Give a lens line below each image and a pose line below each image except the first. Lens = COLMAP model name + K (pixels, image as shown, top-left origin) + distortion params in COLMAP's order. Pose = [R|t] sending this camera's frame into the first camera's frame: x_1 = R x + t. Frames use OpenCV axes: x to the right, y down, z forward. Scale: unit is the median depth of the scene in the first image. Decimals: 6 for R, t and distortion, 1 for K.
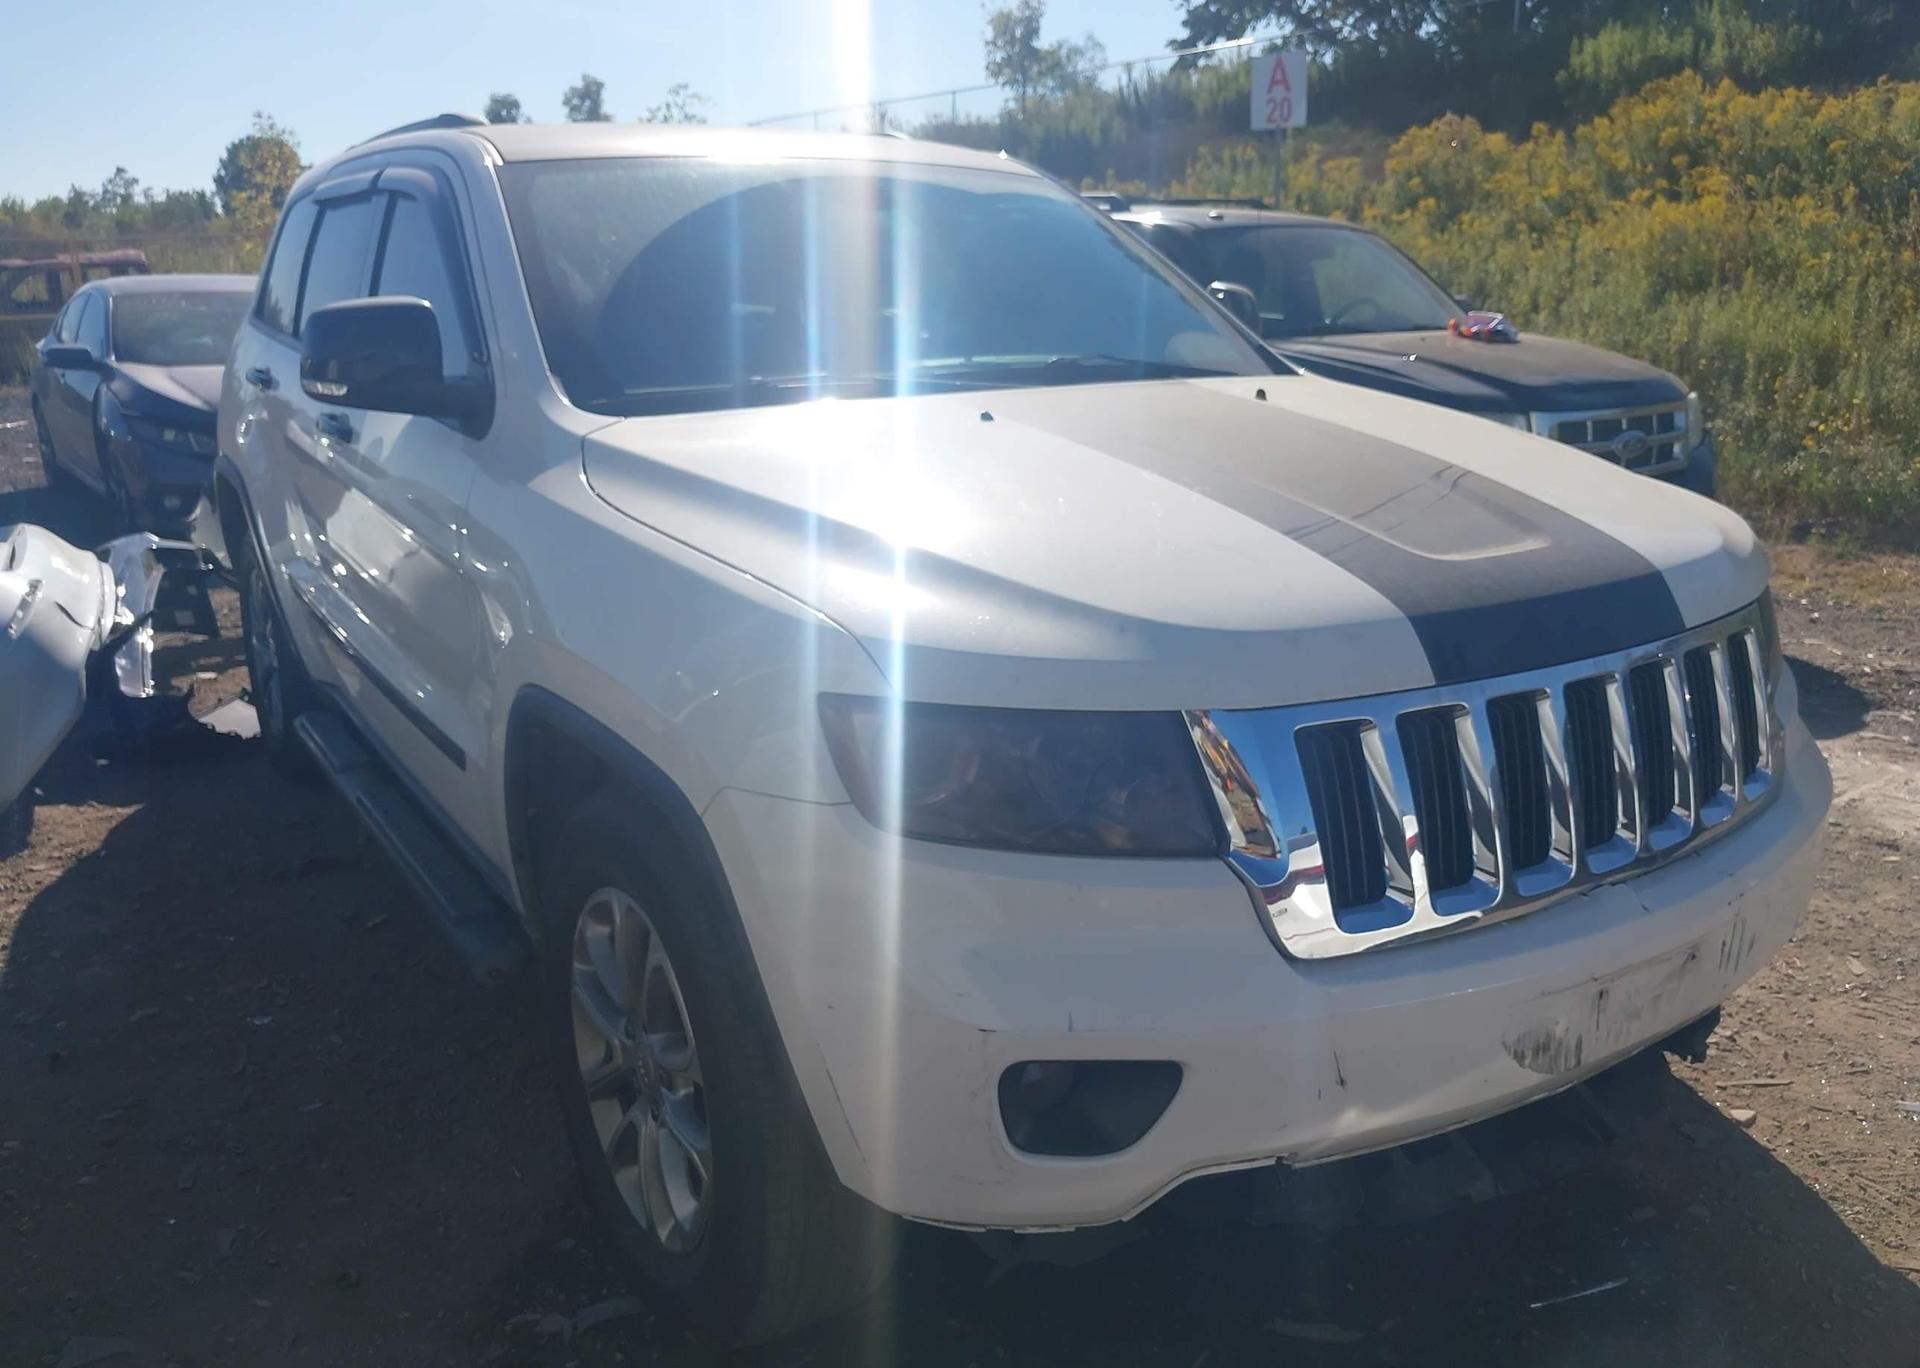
lens RADIAL K [[1547.9, 0, 1019.9], [0, 1547.9, 695.8], [0, 0, 1]] dist [0.000551, 0.009709]
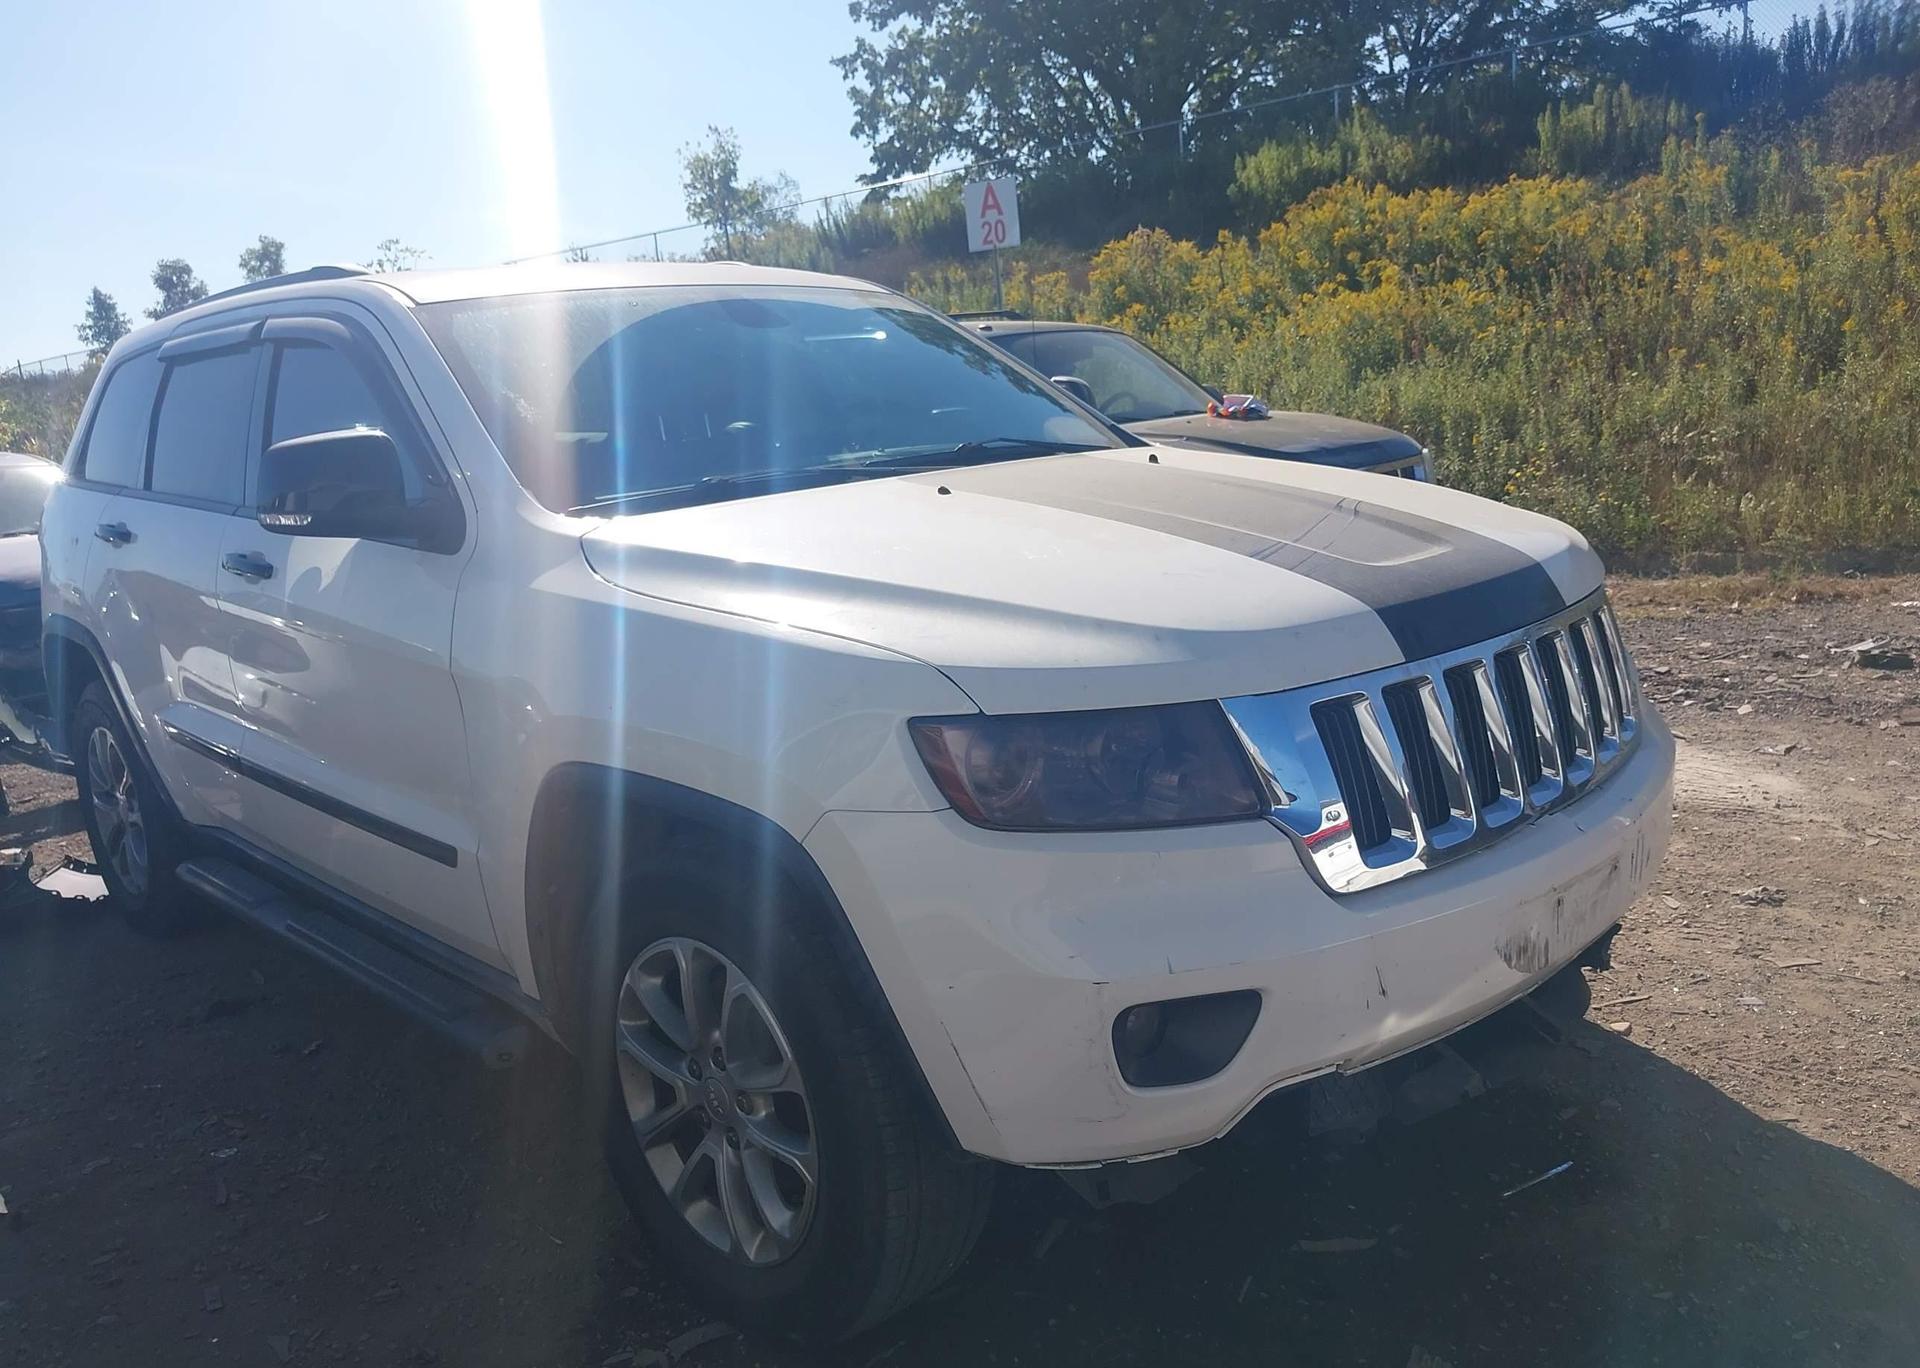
lens RADIAL K [[1505.2, 0, 977.8], [0, 1505.2, 703.8], [0, 0, 1]] dist [0.043780, -0.055045]
pose [[0.982607, -0.100622, 0.156074, -0.136681], [0.110631, 0.992236, -0.056811, 0.030585], [-0.149146, 0.073089, 0.986110, -0.066644]]
